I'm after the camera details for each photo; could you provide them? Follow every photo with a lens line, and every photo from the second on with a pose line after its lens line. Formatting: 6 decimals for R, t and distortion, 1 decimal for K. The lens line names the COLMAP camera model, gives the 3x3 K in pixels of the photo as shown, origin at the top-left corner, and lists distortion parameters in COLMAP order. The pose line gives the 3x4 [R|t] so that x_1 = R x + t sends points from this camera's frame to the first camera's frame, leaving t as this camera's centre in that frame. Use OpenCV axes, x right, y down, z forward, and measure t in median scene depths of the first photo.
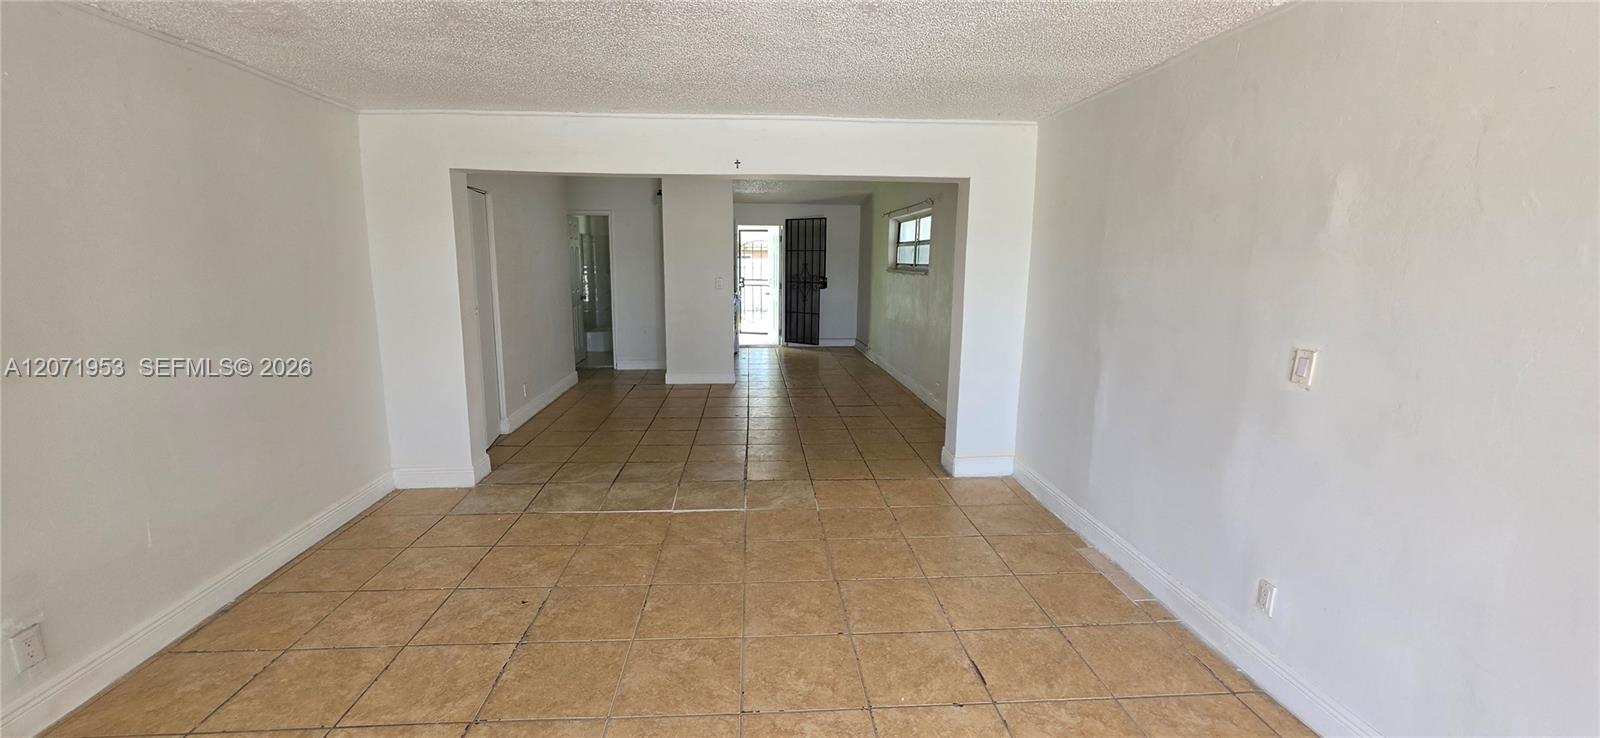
lens RADIAL K [[637.0, 0, 800.0], [0, 637.0, 369.0], [0, 0, 1]] dist [-0.003837, -0.000342]
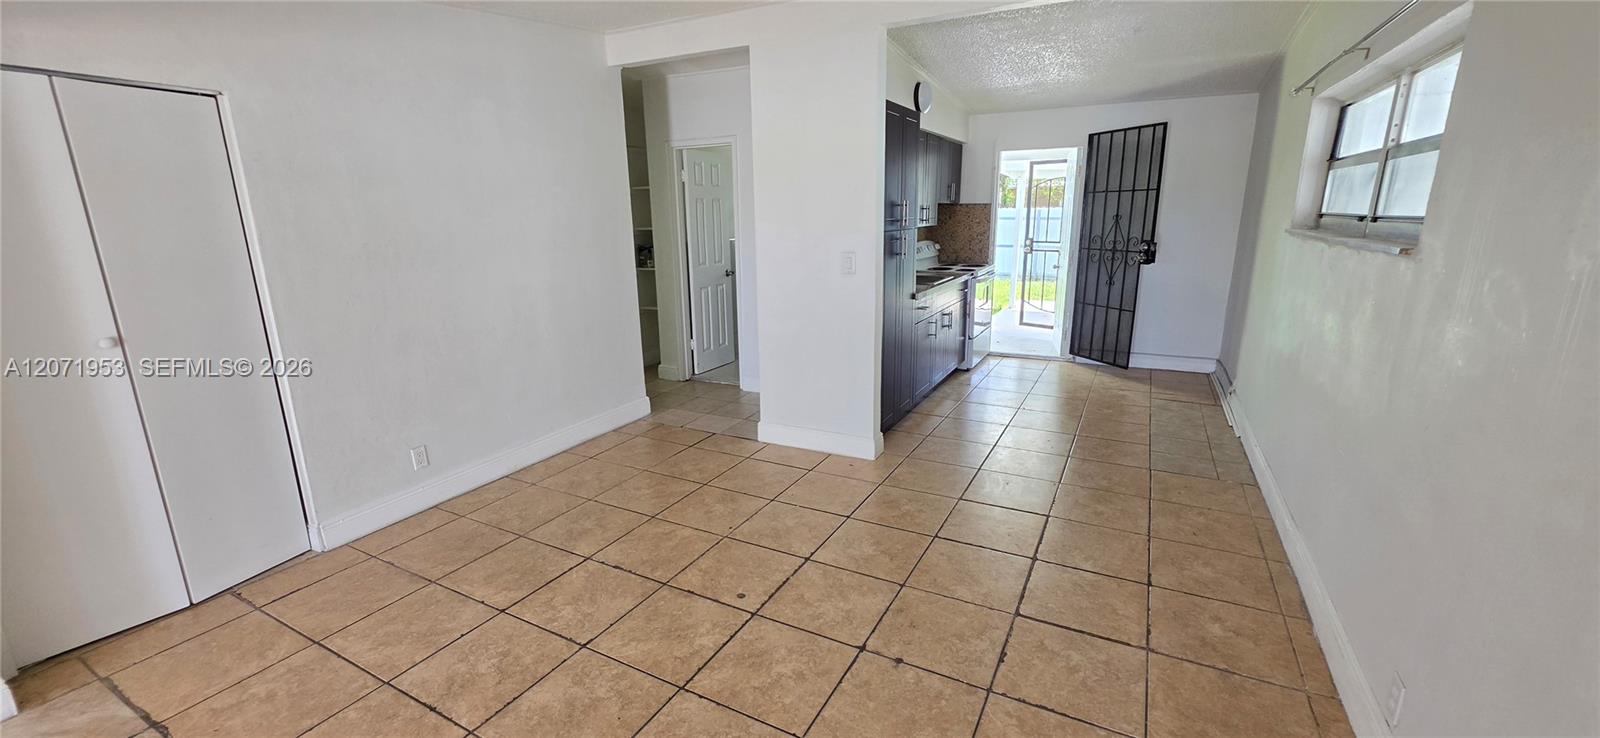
lens RADIAL K [[637.0, 0, 800.0], [0, 637.0, 369.0], [0, 0, 1]] dist [-0.003837, -0.000342]
pose [[0.841668, 0.106946, -0.529299, 0.085360], [-0.068491, 0.993418, 0.091811, -0.071409], [0.535634, -0.041022, 0.843453, 0.418755]]
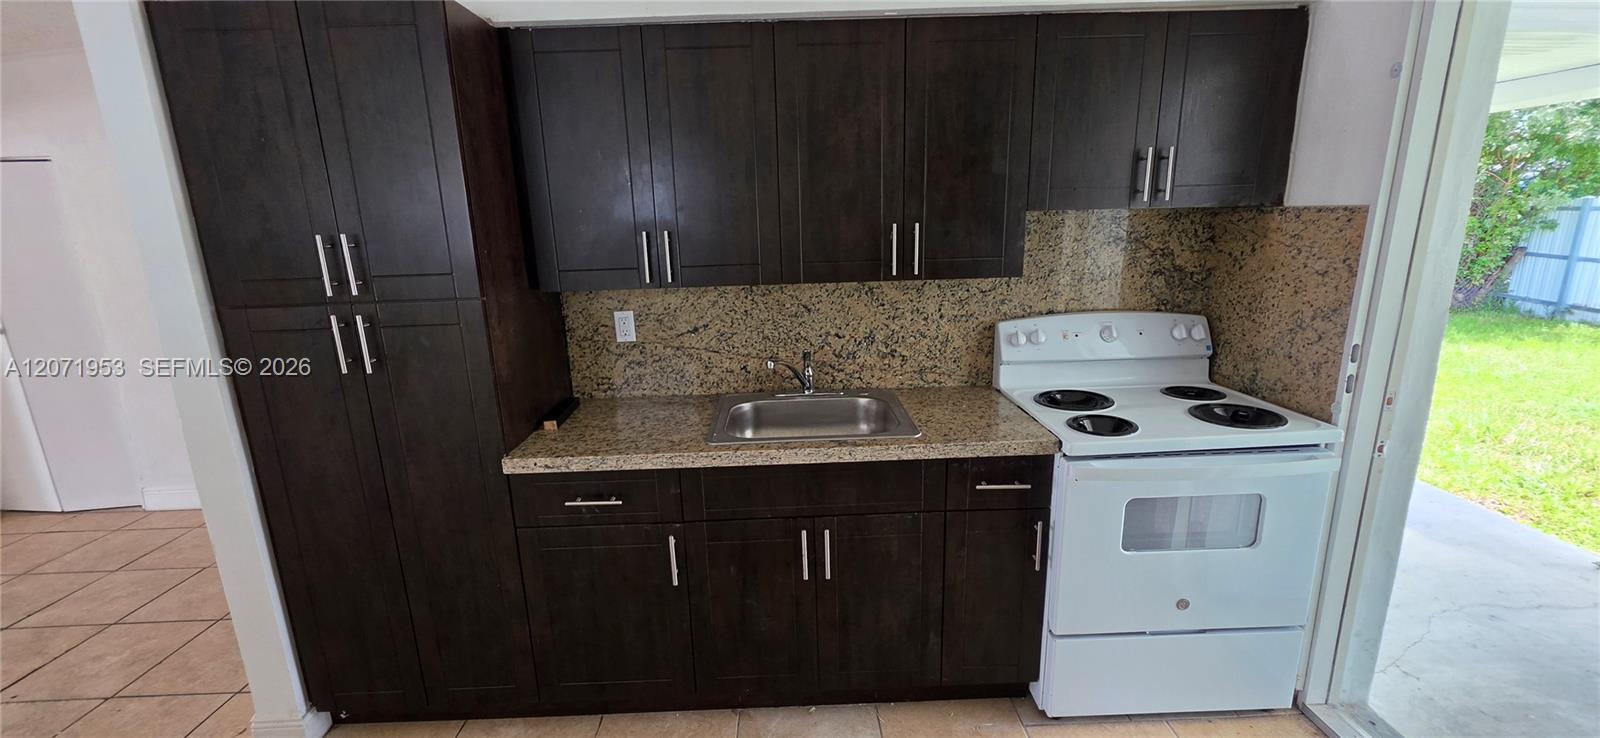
lens RADIAL K [[637.0, 0, 800.0], [0, 637.0, 369.0], [0, 0, 1]] dist [-0.003837, -0.000342]
pose [[-0.063952, 0.218798, -0.973672, 0.075955], [-0.142022, 0.963743, 0.225895, -0.163913], [0.987796, 0.152729, -0.030559, 0.918734]]
